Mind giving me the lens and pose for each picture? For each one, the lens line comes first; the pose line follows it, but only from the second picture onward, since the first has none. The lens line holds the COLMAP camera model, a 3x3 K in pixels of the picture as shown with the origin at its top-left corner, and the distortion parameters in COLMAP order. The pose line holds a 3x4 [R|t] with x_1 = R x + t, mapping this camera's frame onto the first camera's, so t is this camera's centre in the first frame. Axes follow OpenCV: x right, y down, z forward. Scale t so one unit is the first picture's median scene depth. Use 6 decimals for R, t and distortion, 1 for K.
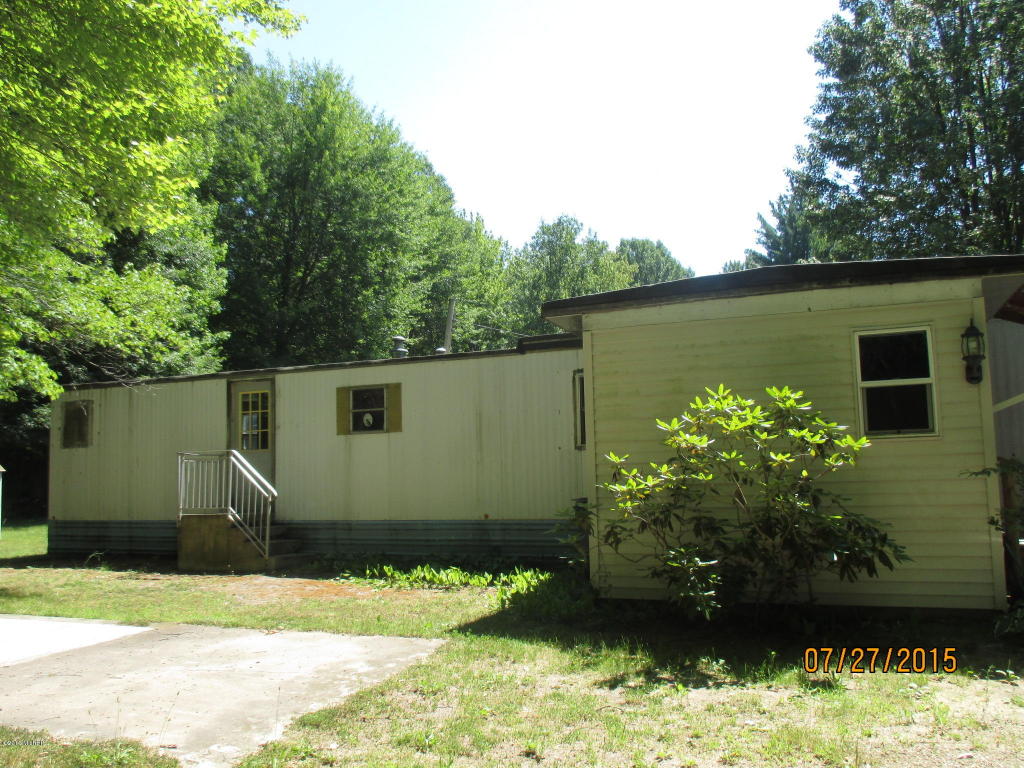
lens RADIAL K [[845.3, 0, 515.3], [0, 845.3, 388.0], [0, 0, 1]] dist [-0.039537, 0.010305]
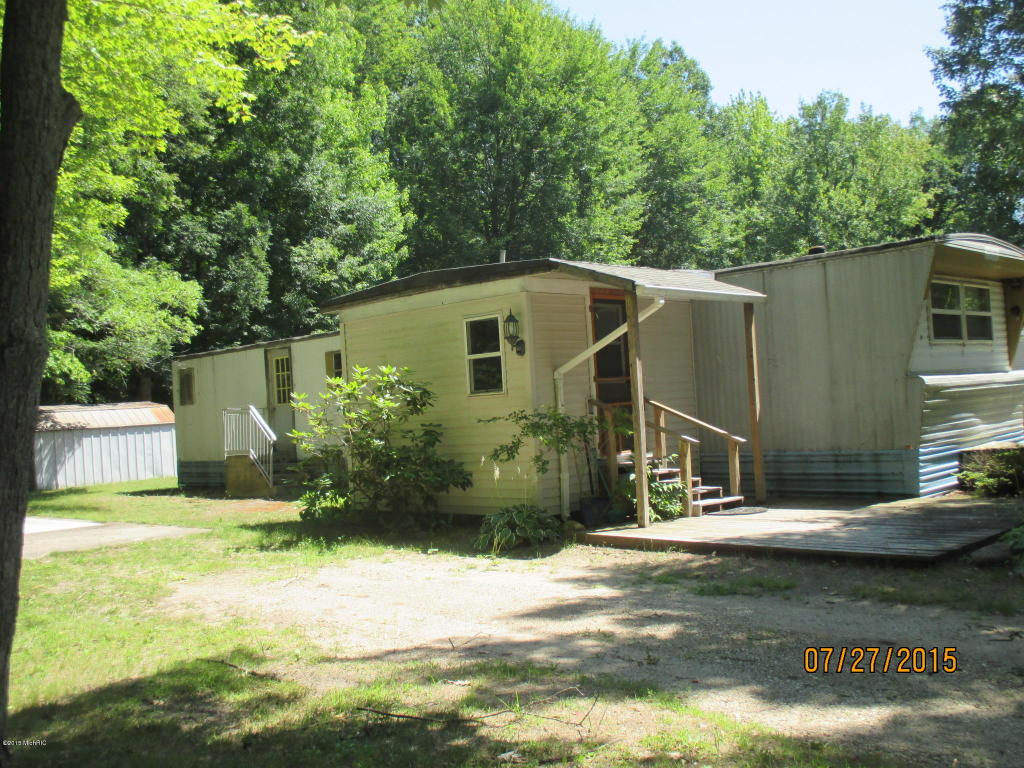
lens RADIAL K [[1029.3, 0, 515.9], [0, 1029.3, 385.6], [0, 0, 1]] dist [-0.058087, 0.000000]
pose [[0.924150, -0.037775, -0.380158, 0.643836], [0.070097, 0.994972, 0.071536, -0.041818], [0.375545, -0.092758, 0.922151, -0.305822]]
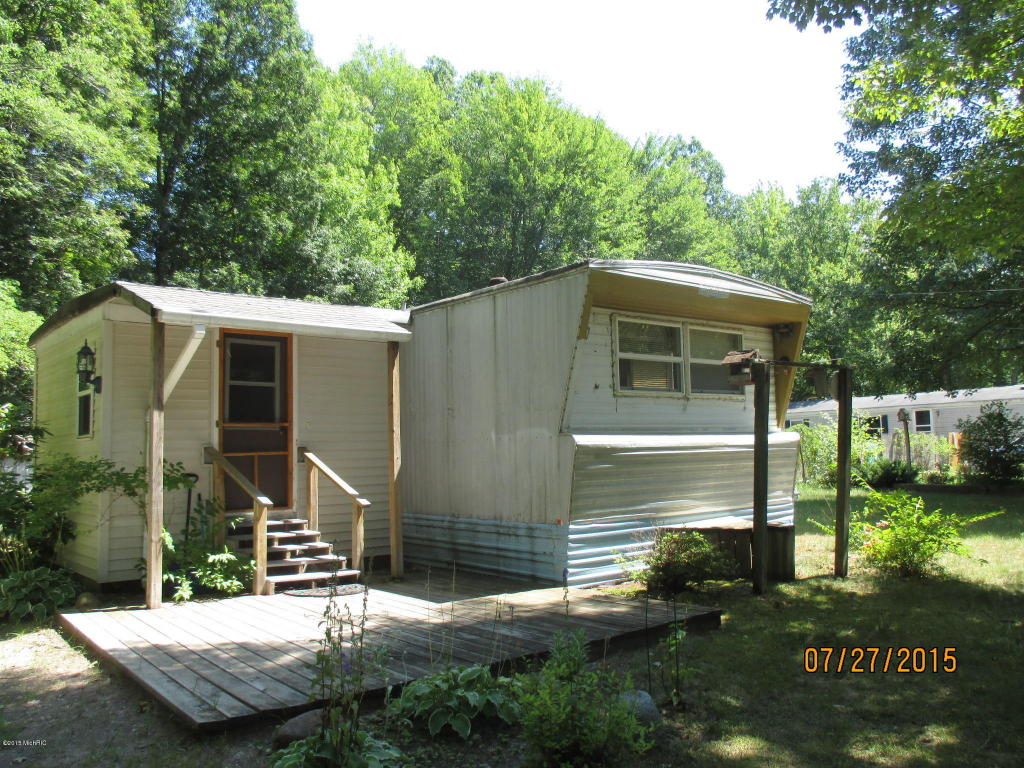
lens RADIAL K [[845.3, 0, 512.4], [0, 845.3, 384.6], [0, 0, 1]] dist [-0.039537, 0.010305]
pose [[0.872289, -0.033637, -0.487832, 0.899482], [0.043332, 0.999024, 0.008596, -0.000536], [0.487067, -0.028637, 0.872895, 0.139391]]
